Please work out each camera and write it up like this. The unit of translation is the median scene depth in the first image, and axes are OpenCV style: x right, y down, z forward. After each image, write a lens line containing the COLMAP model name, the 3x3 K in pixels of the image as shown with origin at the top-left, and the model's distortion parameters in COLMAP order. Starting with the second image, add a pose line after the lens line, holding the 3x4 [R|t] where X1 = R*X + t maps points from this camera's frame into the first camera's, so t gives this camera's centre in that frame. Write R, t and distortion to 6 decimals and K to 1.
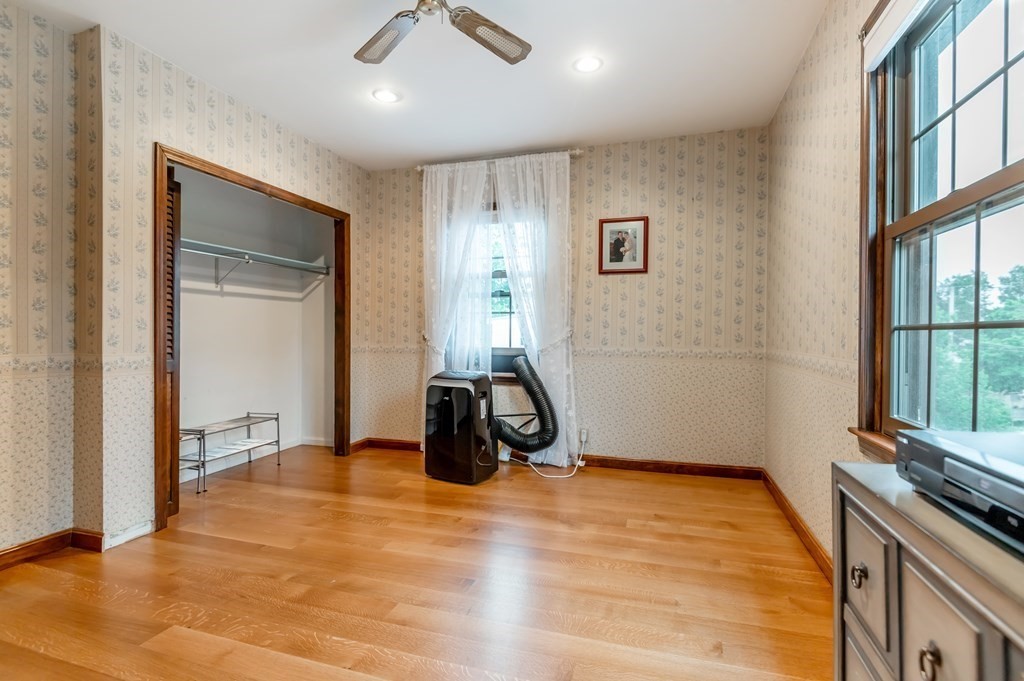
lens RADIAL K [[494.2, 0, 509.5], [0, 494.2, 337.4], [0, 0, 1]] dist [-0.000712, -0.000206]
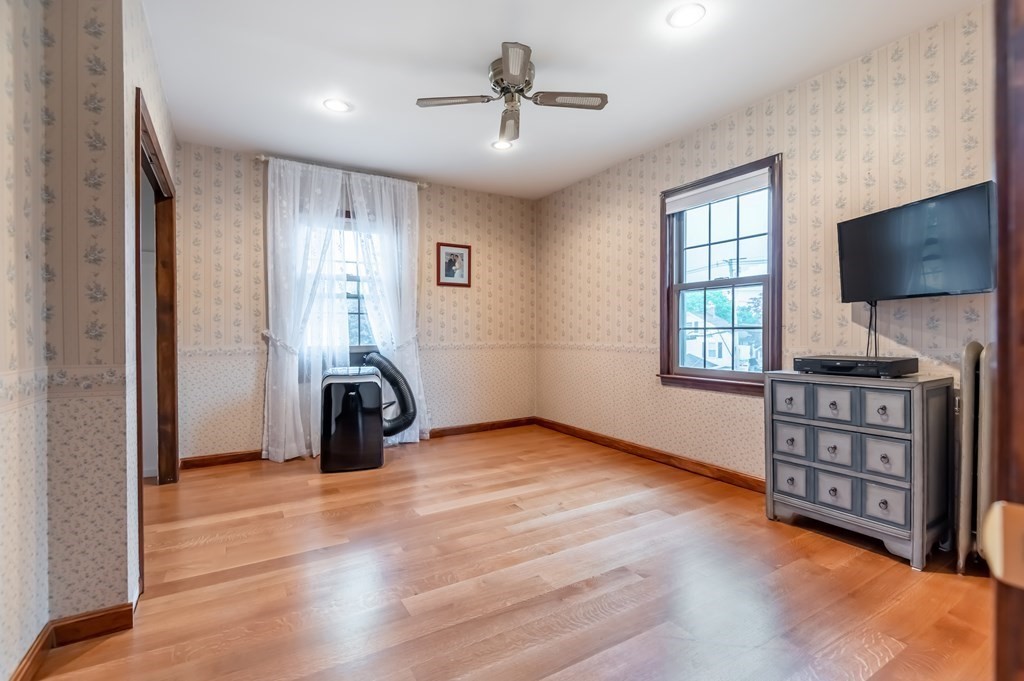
lens RADIAL K [[470.0, 0, 514.2], [0, 470.0, 337.3], [0, 0, 1]] dist [0.003921, -0.007695]
pose [[0.653339, -0.013886, 0.756938, -0.609858], [0.014491, 0.999878, 0.005835, 0.001373], [-0.756927, 0.007157, 0.653460, 0.062428]]
